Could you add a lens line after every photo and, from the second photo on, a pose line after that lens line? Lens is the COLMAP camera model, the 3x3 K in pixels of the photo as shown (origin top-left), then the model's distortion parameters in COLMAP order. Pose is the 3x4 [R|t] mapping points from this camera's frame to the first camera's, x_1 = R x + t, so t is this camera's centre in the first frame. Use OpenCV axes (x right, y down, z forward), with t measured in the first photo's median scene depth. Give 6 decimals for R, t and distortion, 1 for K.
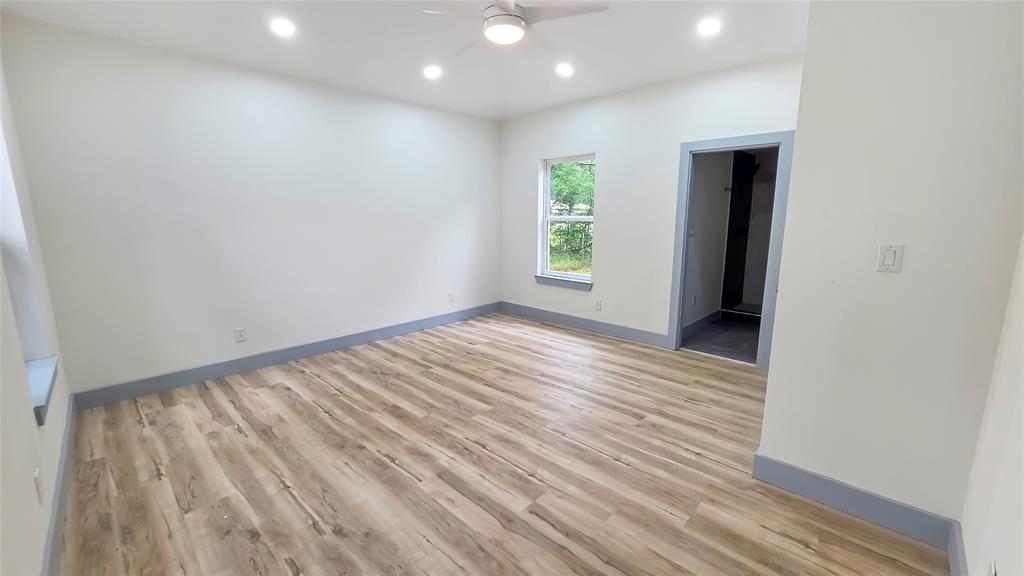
lens RADIAL K [[416.4, 0, 512.0], [0, 416.4, 288.0], [0, 0, 1]] dist [0.001428, 0.000160]
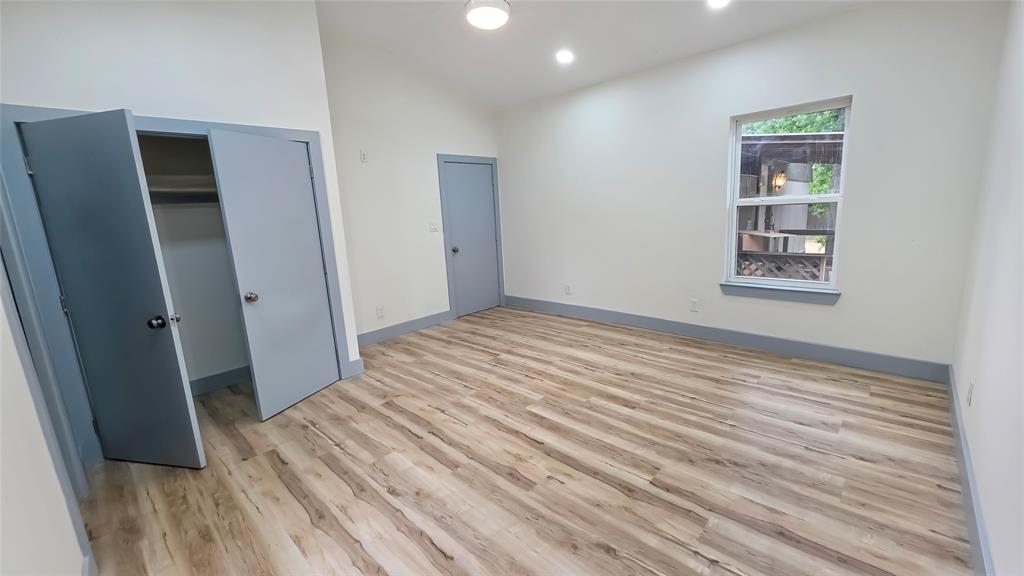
lens RADIAL K [[416.4, 0, 512.0], [0, 416.4, 288.0], [0, 0, 1]] dist [0.001428, 0.000160]
pose [[-0.998391, 0.055936, 0.009296, -0.039528], [0.055477, 0.929675, 0.364179, -0.331131], [0.011728, 0.364109, -0.931283, 1.832829]]
